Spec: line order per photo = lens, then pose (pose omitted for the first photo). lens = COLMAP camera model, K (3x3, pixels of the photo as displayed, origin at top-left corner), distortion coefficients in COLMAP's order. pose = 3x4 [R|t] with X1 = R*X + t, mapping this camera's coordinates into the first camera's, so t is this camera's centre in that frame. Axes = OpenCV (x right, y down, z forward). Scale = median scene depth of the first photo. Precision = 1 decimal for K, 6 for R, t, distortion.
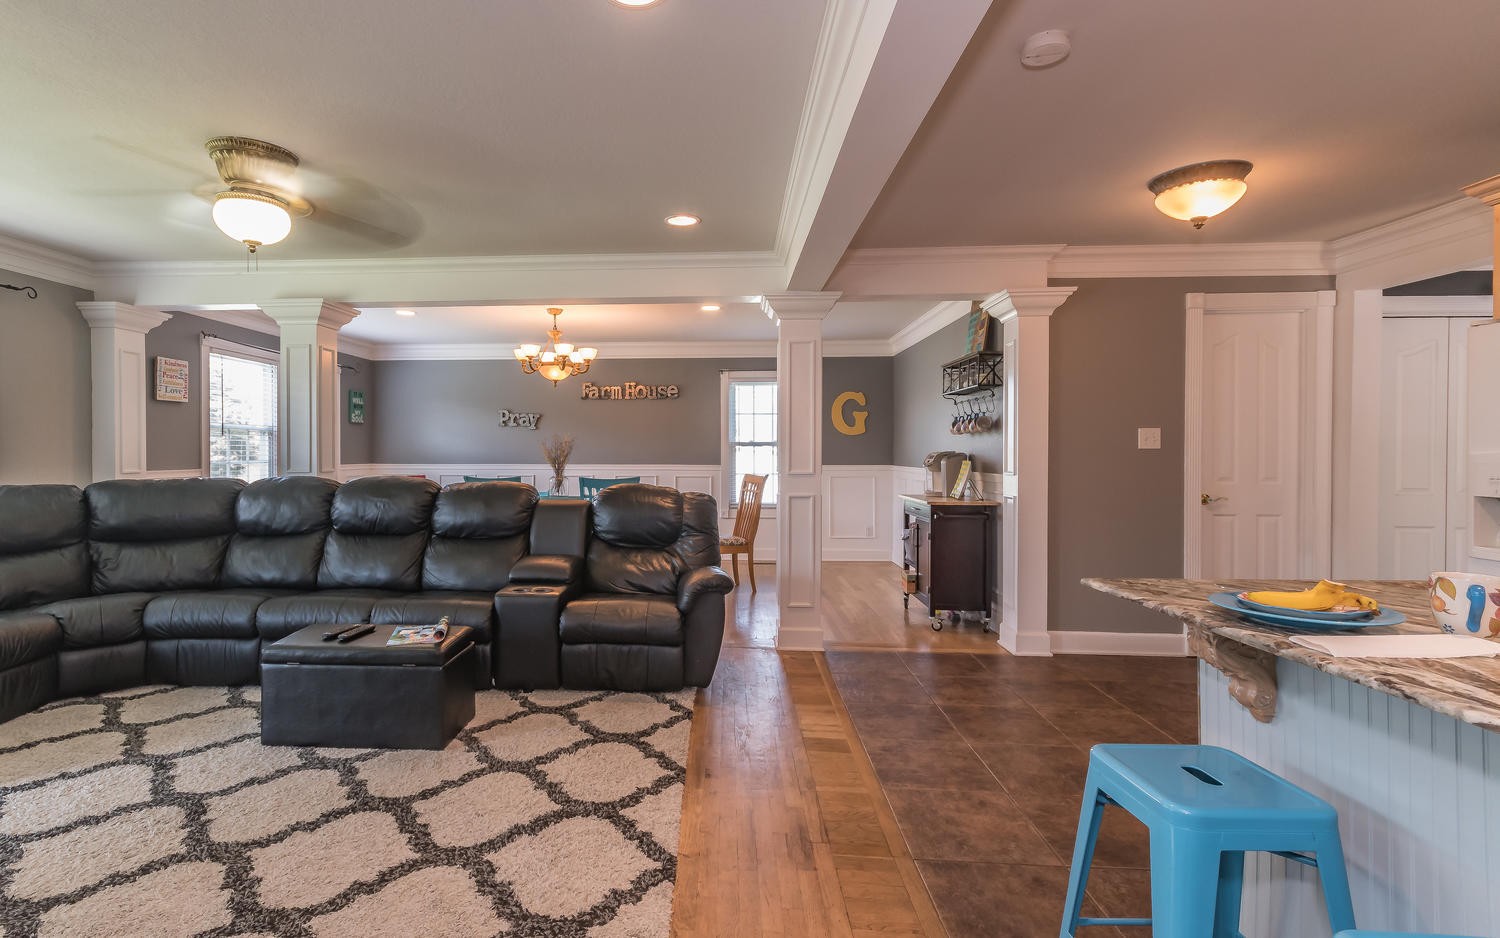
lens RADIAL K [[724.8, 0, 677.7], [0, 724.8, 456.8], [0, 0, 1]] dist [0.002151, 0.002316]
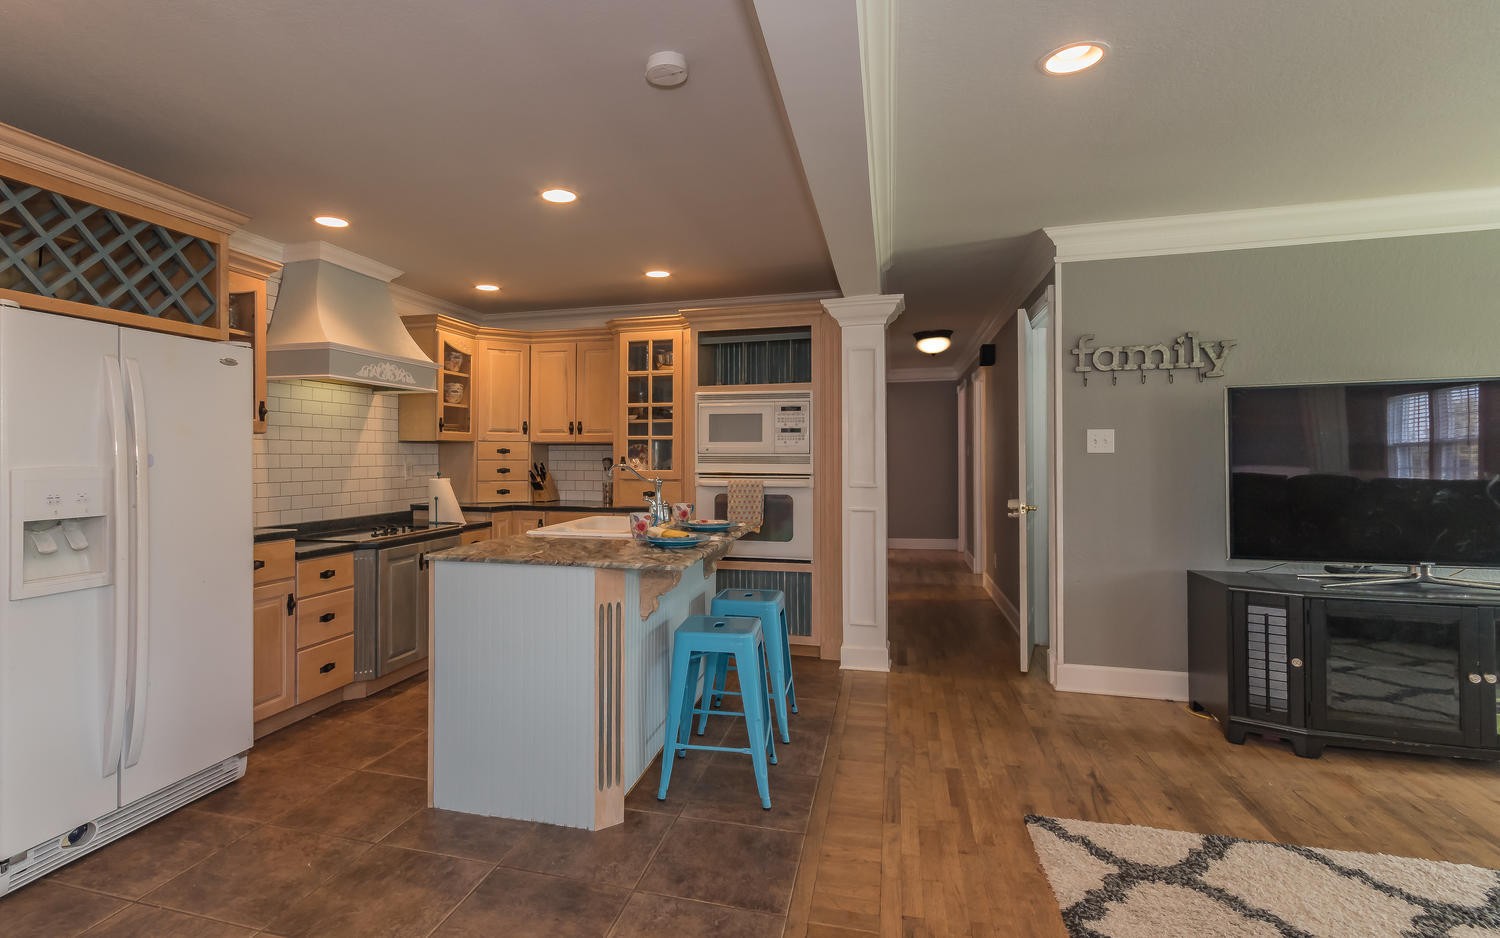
lens RADIAL K [[724.8, 0, 677.7], [0, 724.8, 456.8], [0, 0, 1]] dist [0.002151, 0.002316]
pose [[-0.976438, 0.004396, 0.215755, 0.185233], [0.005943, 0.999961, 0.006525, -0.014236], [-0.215718, 0.007653, -0.976426, 1.352406]]
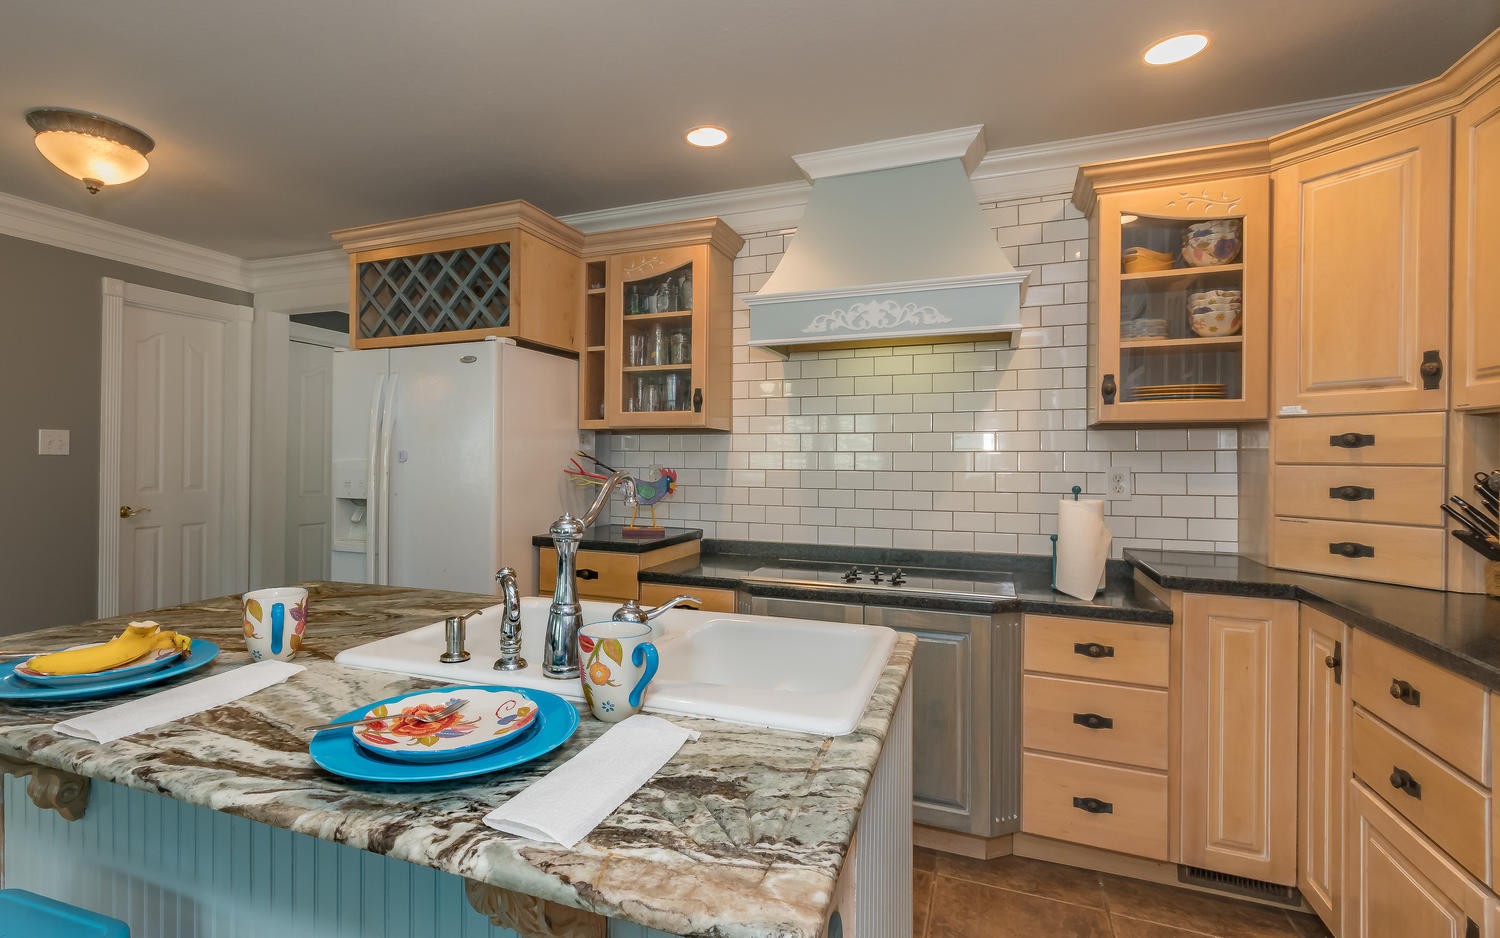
lens RADIAL K [[724.8, 0, 677.7], [0, 724.8, 456.8], [0, 0, 1]] dist [0.002151, 0.002316]
pose [[0.335399, 0.006513, 0.942054, 0.157257], [0.002357, 0.999967, -0.007753, -0.000862], [-0.942073, 0.004820, 0.335372, 0.083584]]
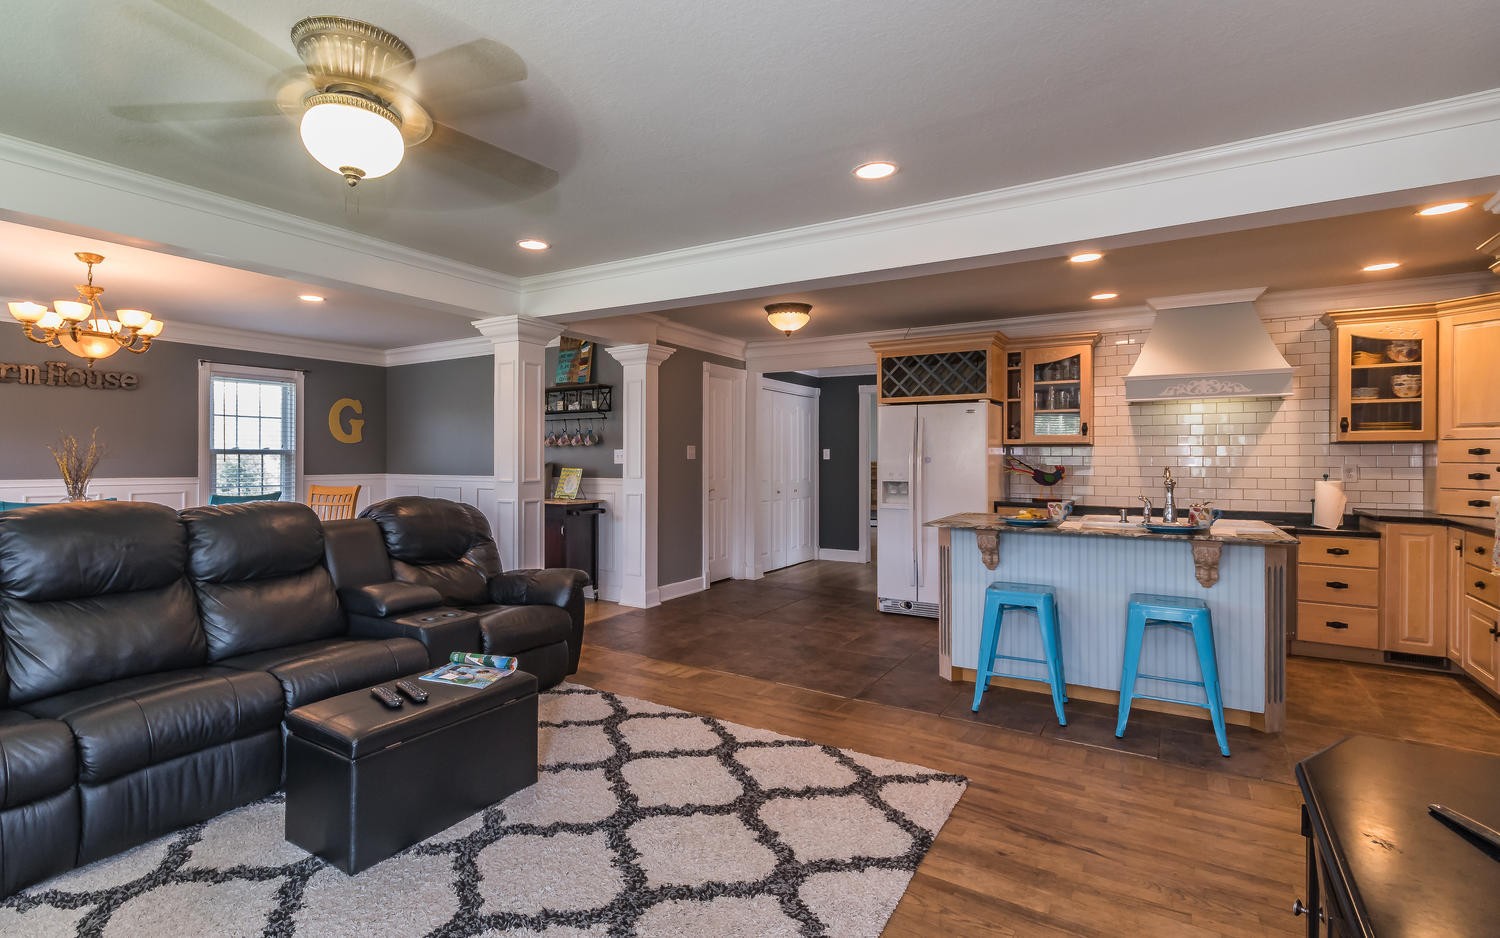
lens RADIAL K [[728.8, 0, 672.3], [0, 728.8, 453.6], [0, 0, 1]] dist [0.002304, -0.000220]
pose [[0.508609, 0.006643, 0.860972, -0.988278], [0.005243, 0.999928, -0.010812, -0.008355], [-0.860982, 0.010013, 0.508538, 0.342702]]
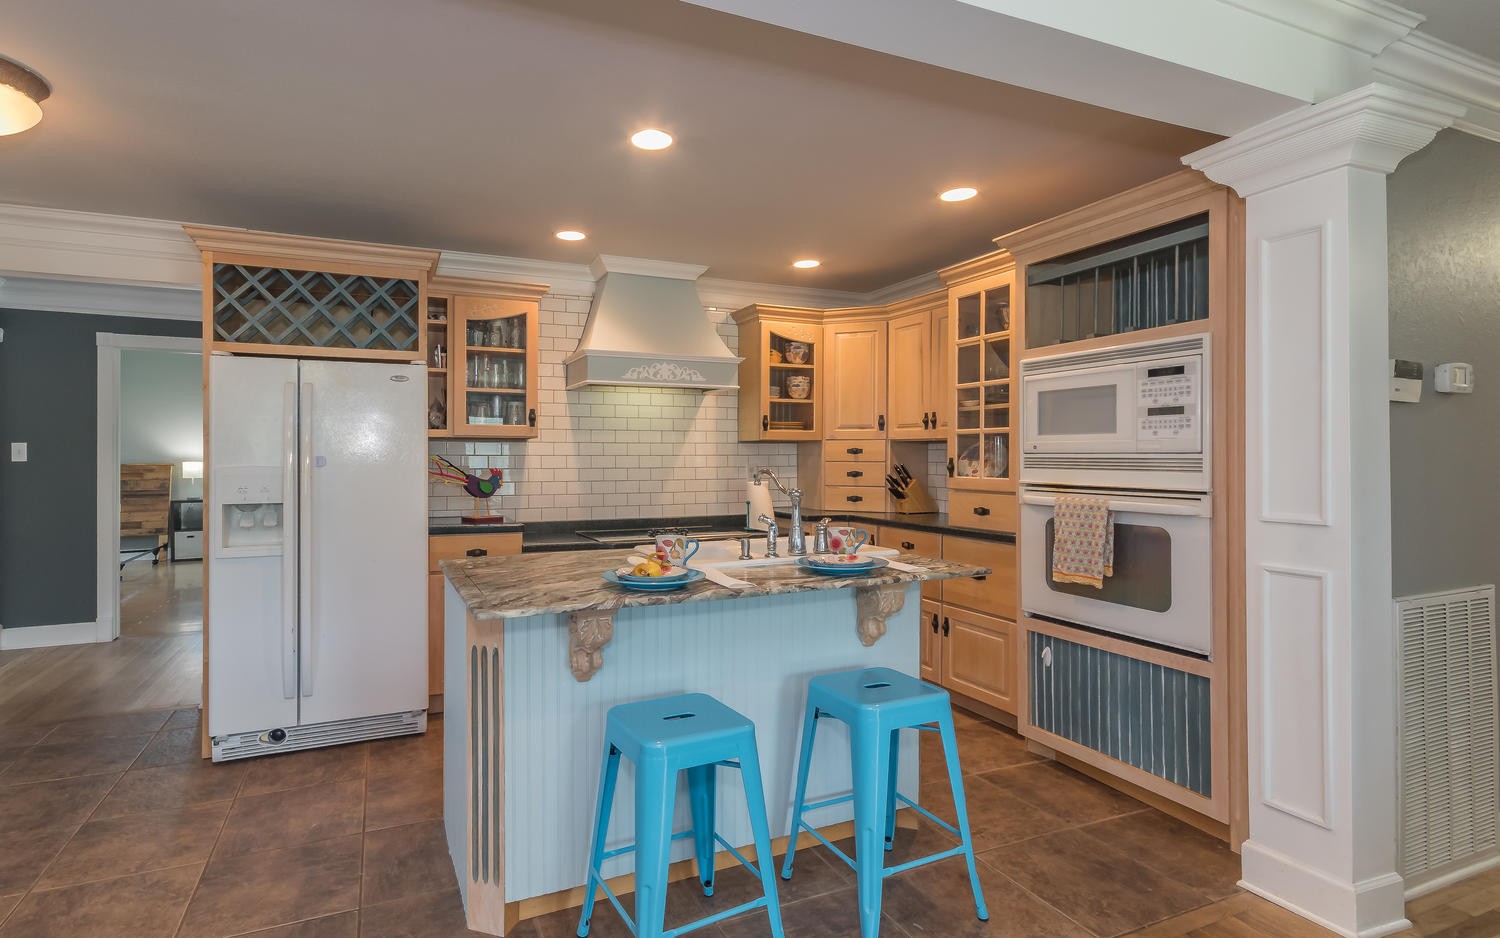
lens RADIAL K [[724.8, 0, 677.7], [0, 724.8, 456.8], [0, 0, 1]] dist [0.002151, 0.002316]
pose [[-0.443594, 0.003928, 0.896219, -0.201010], [0.009450, 0.999955, 0.000295, -0.011249], [-0.896178, 0.008600, -0.443611, 0.721132]]
